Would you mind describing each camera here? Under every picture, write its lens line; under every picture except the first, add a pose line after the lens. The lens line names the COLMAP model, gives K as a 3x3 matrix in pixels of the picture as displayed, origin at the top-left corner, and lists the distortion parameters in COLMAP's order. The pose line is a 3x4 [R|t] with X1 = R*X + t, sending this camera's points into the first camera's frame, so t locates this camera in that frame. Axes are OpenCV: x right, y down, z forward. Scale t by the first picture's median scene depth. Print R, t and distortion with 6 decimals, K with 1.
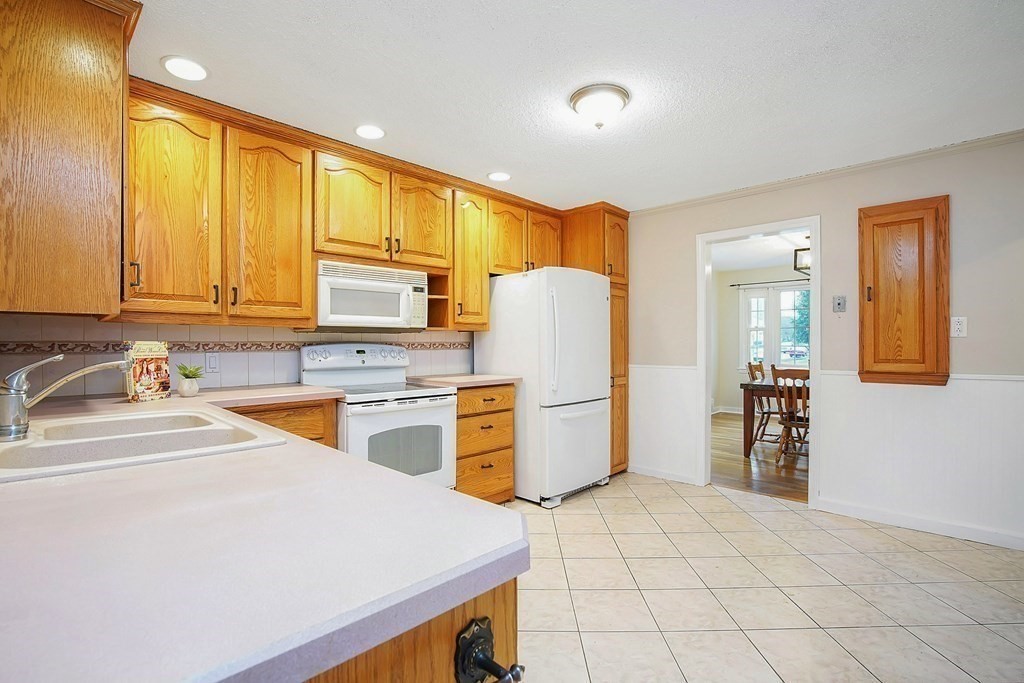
lens RADIAL K [[471.7, 0, 517.7], [0, 471.7, 344.0], [0, 0, 1]] dist [-0.046112, 0.001926]
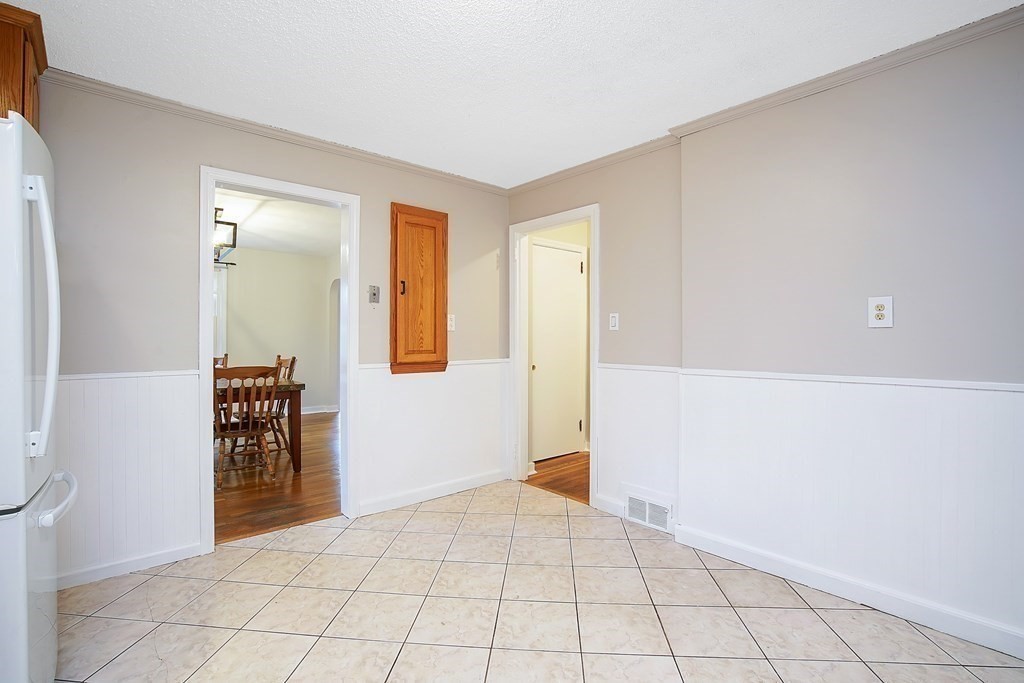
lens RADIAL K [[471.7, 0, 510.7], [0, 471.7, 340.6], [0, 0, 1]] dist [-0.046112, 0.001926]
pose [[0.082224, -0.005662, 0.996598, -0.269423], [-0.002668, 0.999979, 0.005901, 0.002774], [-0.996610, -0.003144, 0.082207, 0.674257]]
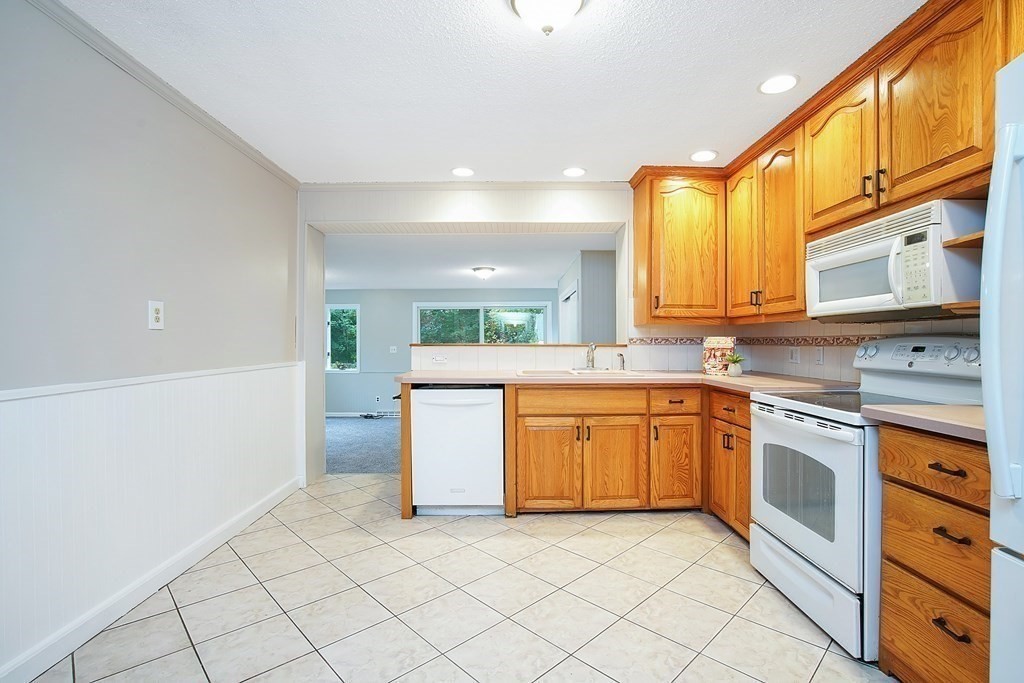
lens RADIAL K [[471.7, 0, 515.2], [0, 471.7, 348.1], [0, 0, 1]] dist [-0.046112, 0.001926]
pose [[-0.711615, 0.018584, -0.702324, 0.536712], [0.010841, 0.999822, 0.015471, -0.000311], [0.702486, 0.003395, -0.711690, 1.118911]]
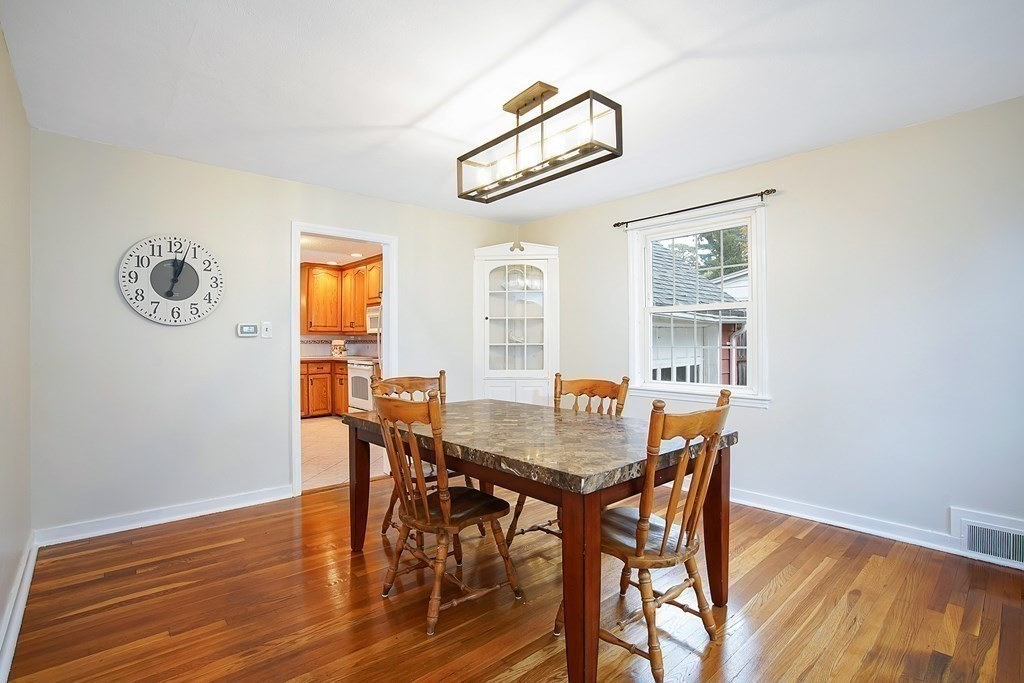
lens RADIAL K [[480.2, 0, 507.3], [0, 480.2, 340.6], [0, 0, 1]] dist [-0.038143, 0.002123]
pose [[-0.077159, 0.007356, -0.996992, 1.911779], [0.007981, 0.999945, 0.006760, -0.011166], [0.996987, -0.007435, -0.077213, 1.773933]]
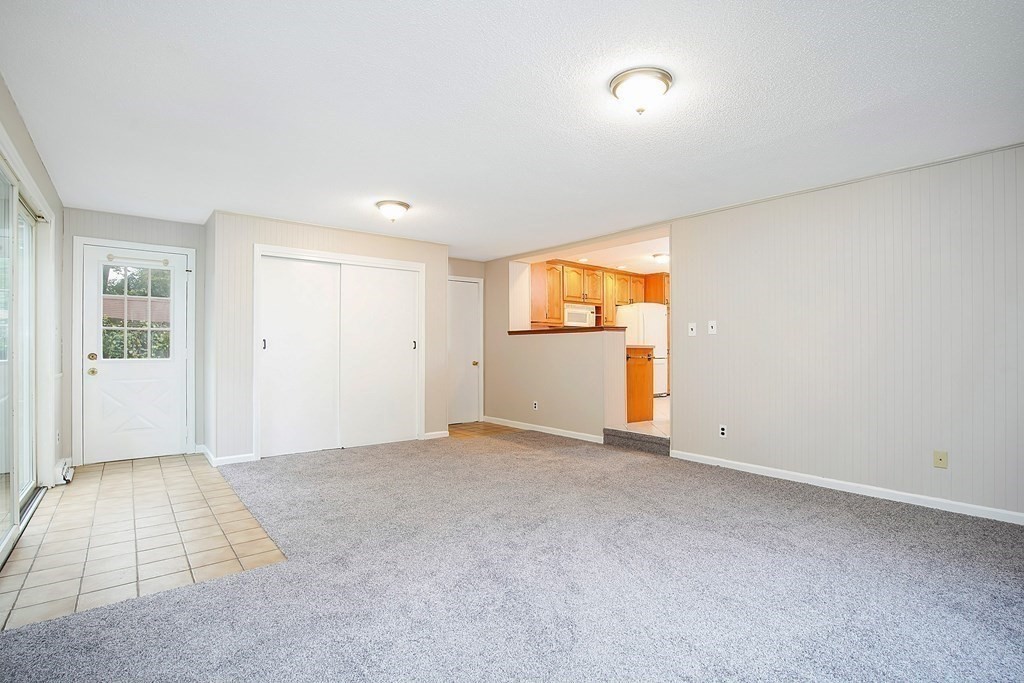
lens RADIAL K [[480.2, 0, 511.9], [0, 480.2, 346.5], [0, 0, 1]] dist [-0.038143, 0.002123]
pose [[0.993057, 0.004174, -0.117564, -0.362983], [-0.005448, 0.999930, -0.010518, 0.111216], [0.117512, 0.011086, 0.993010, -1.819071]]
